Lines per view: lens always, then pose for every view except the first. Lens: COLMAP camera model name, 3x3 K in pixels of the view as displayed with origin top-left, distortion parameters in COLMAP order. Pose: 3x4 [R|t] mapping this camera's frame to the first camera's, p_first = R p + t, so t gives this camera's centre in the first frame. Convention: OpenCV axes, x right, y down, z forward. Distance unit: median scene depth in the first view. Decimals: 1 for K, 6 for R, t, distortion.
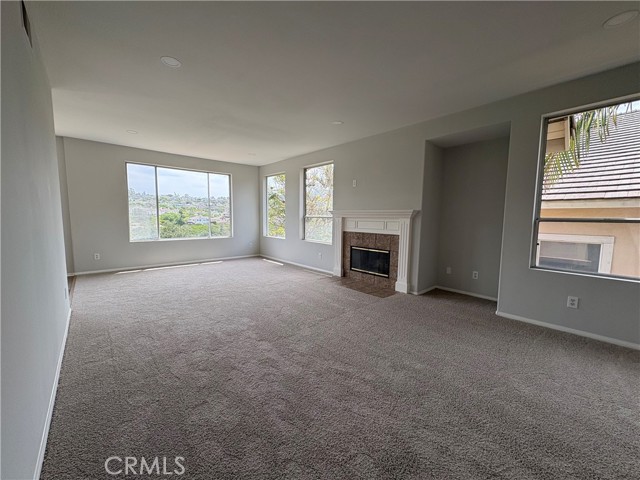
lens RADIAL K [[247.8, 0, 329.0], [0, 247.8, 239.5], [0, 0, 1]] dist [-0.000053, -0.000024]
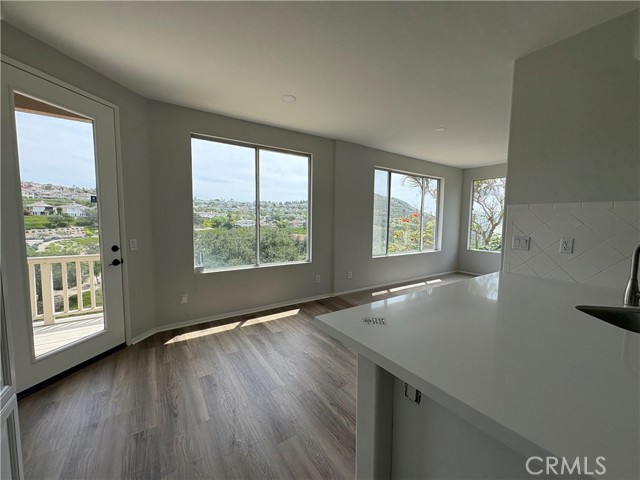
lens RADIAL K [[254.5, 0, 320.0], [0, 254.5, 240.0], [0, 0, 1]] dist [0.000890, 0.000105]
pose [[0.984593, 0.013641, -0.174327, -0.597385], [-0.015827, 0.999813, -0.011156, -0.029265], [0.174142, 0.013743, 0.984625, 0.058819]]
